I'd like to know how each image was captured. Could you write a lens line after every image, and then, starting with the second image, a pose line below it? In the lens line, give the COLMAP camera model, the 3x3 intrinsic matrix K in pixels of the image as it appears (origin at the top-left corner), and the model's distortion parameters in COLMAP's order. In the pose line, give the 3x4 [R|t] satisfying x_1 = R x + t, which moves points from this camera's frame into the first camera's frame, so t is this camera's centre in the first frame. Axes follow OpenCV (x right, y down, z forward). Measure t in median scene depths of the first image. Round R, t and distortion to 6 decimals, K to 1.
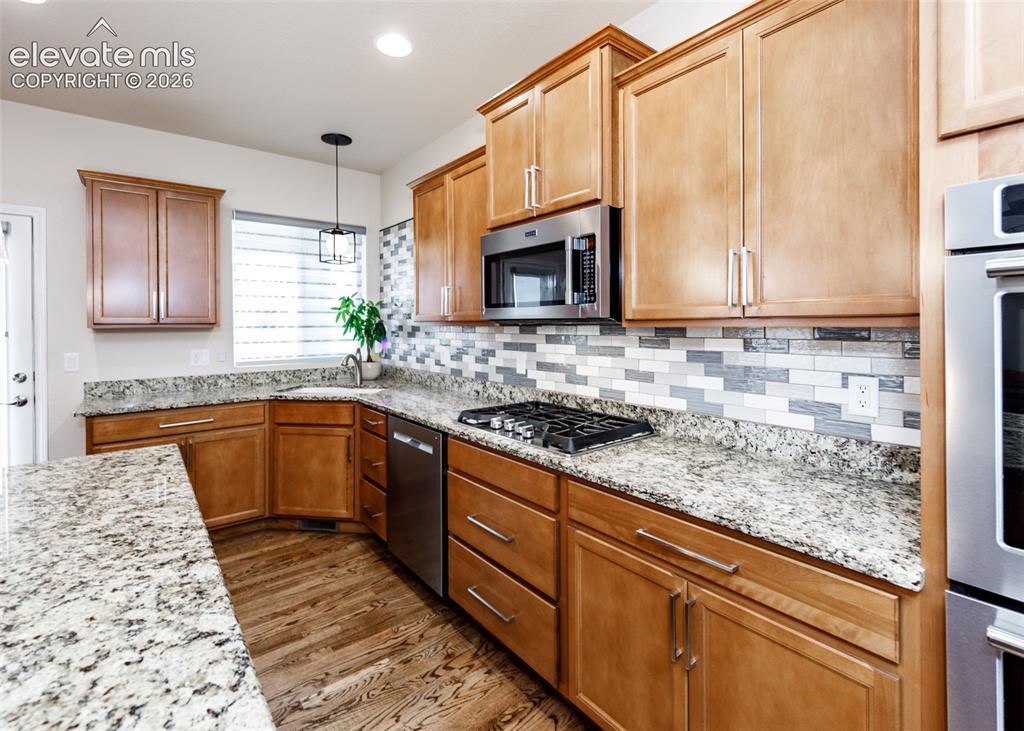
lens RADIAL K [[467.3, 0, 505.8], [0, 467.3, 326.1], [0, 0, 1]] dist [0.002395, -0.000080]
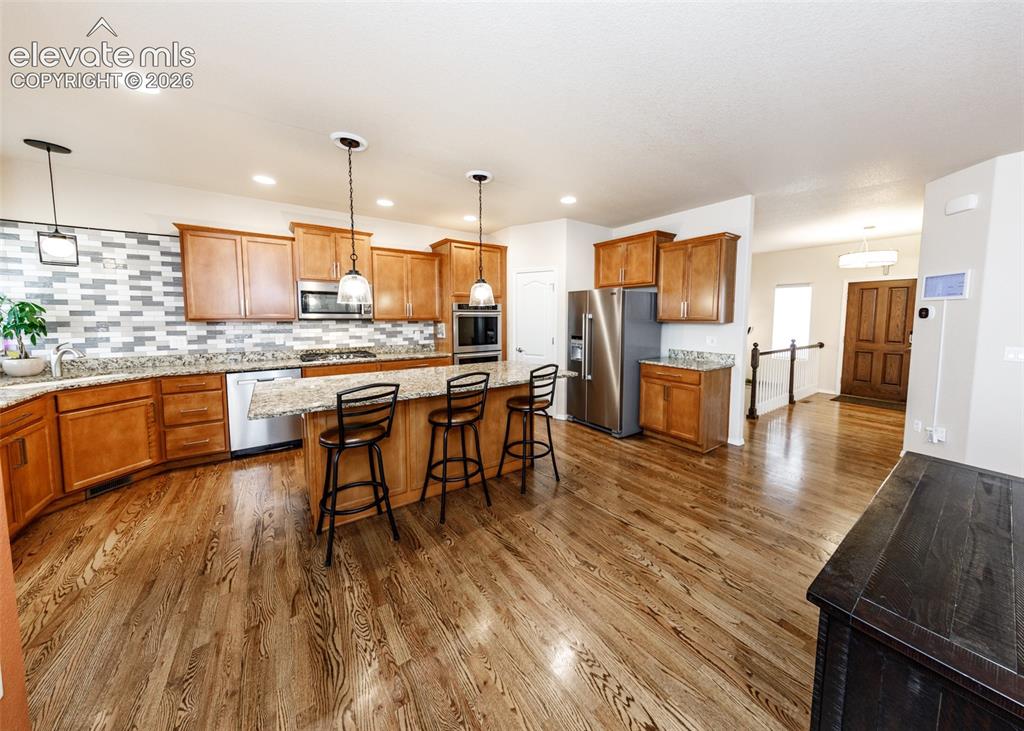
lens RADIAL K [[353.4, 0, 534.5], [0, 353.4, 339.8], [0, 0, 1]] dist [0.009814, -0.002400]
pose [[0.026268, -0.062948, 0.997671, -1.603838], [-0.000525, 0.998014, 0.062983, -0.018074], [-0.999655, -0.002178, 0.026183, -0.168247]]
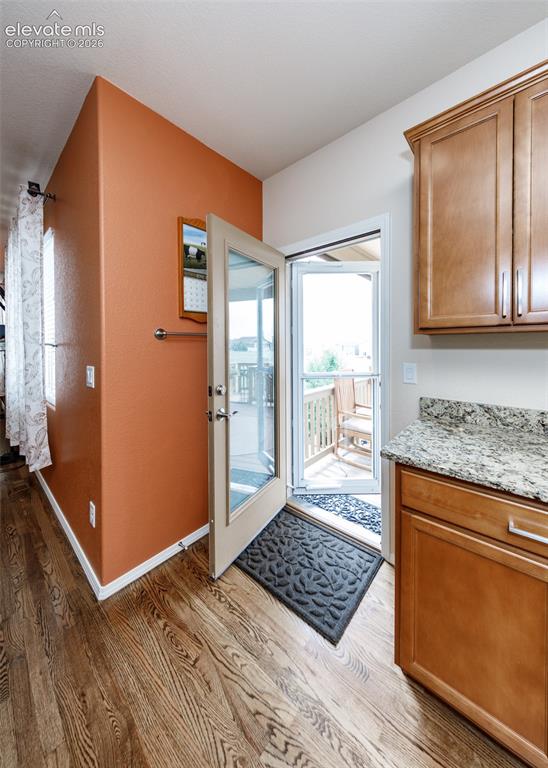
lens RADIAL K [[265.0, 0, 275.4], [0, 265.0, 347.0], [0, 0, 1]] dist [0.009814, -0.002400]
pose [[0.184622, 0.015134, -0.982693, -0.563667], [0.001193, 0.999877, 0.015623, 0.022952], [0.982809, -0.004057, 0.184581, 0.778065]]
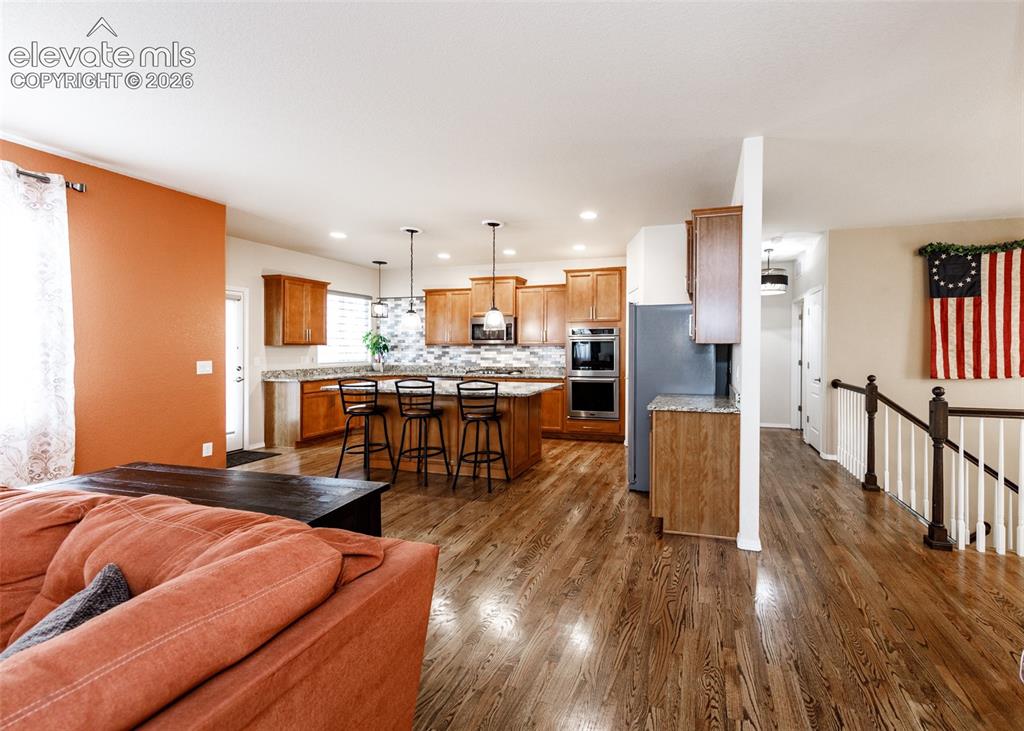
lens RADIAL K [[423.8, 0, 596.0], [0, 423.8, 341.3], [0, 0, 1]] dist [0.009226, 0.000162]
pose [[0.803534, 0.014518, 0.595081, -1.014419], [-0.002747, 0.999782, -0.020682, 0.027066], [-0.595252, 0.014984, 0.803399, -1.737517]]
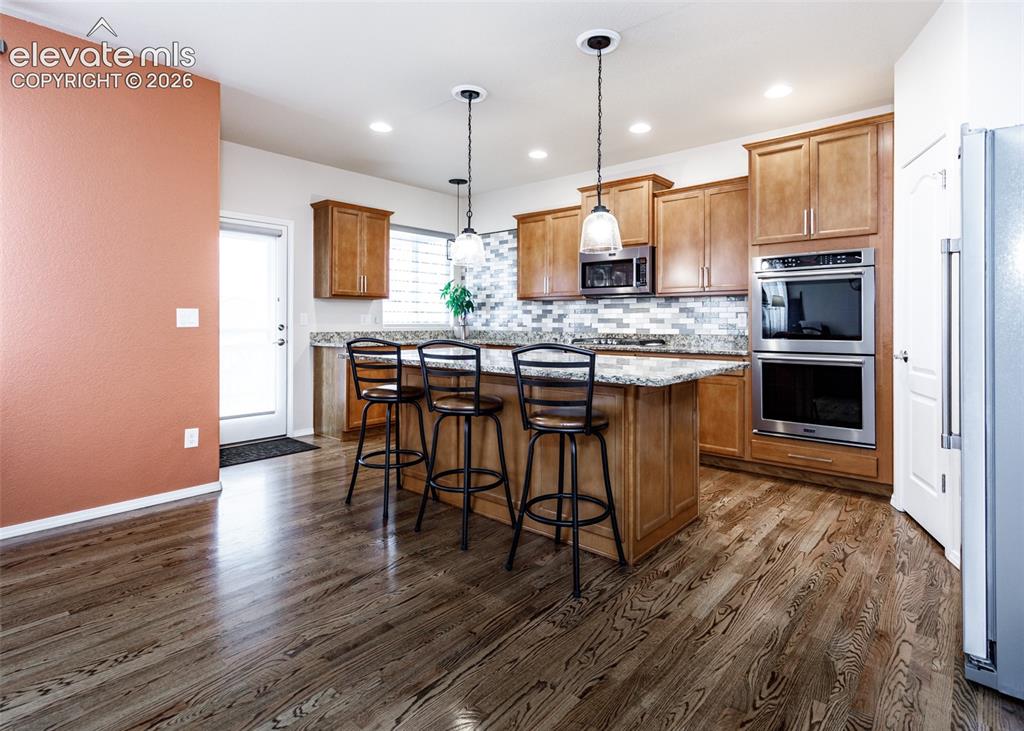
lens RADIAL K [[530.1, 0, 535.1], [0, 530.1, 316.2], [0, 0, 1]] dist [0.004105, 0.000268]
pose [[0.979490, 0.012207, 0.201123, -0.633584], [-0.009126, 0.999826, -0.016241, 0.107490], [-0.201286, 0.014072, 0.979431, -1.077527]]
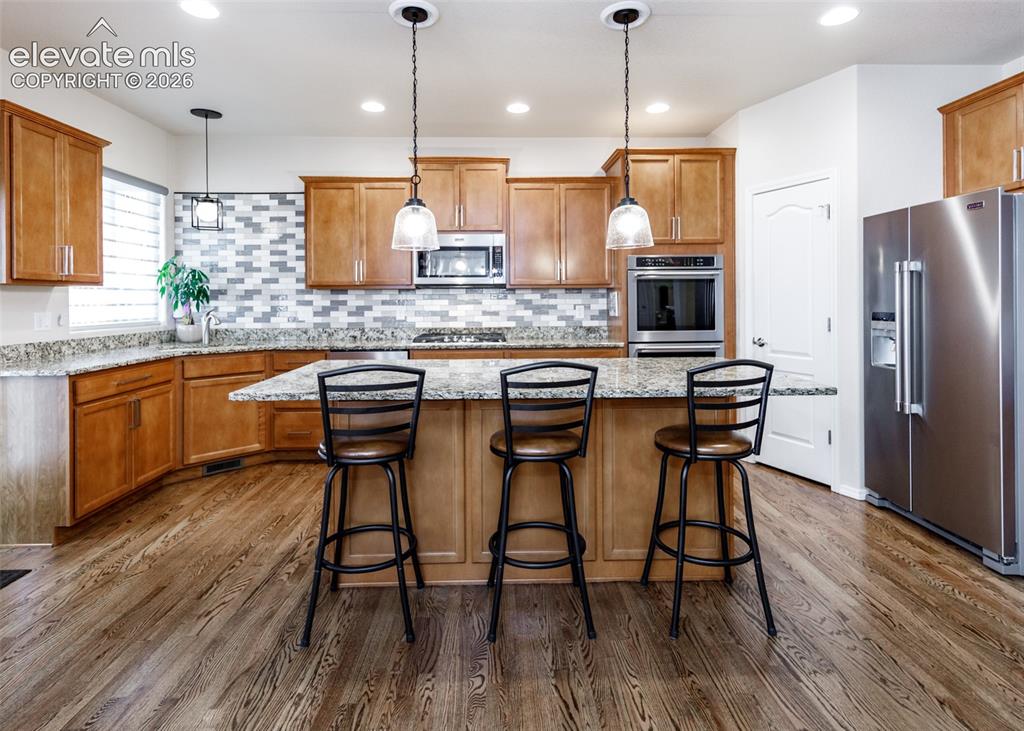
lens RADIAL K [[541.1, 0, 507.8], [0, 541.1, 297.3], [0, 0, 1]] dist [0.004810, 0.000218]
pose [[0.598189, 0.005710, 0.801335, -1.293282], [0.004630, 0.999933, -0.010582, 0.051562], [-0.801342, 0.010040, 0.598122, -0.396017]]
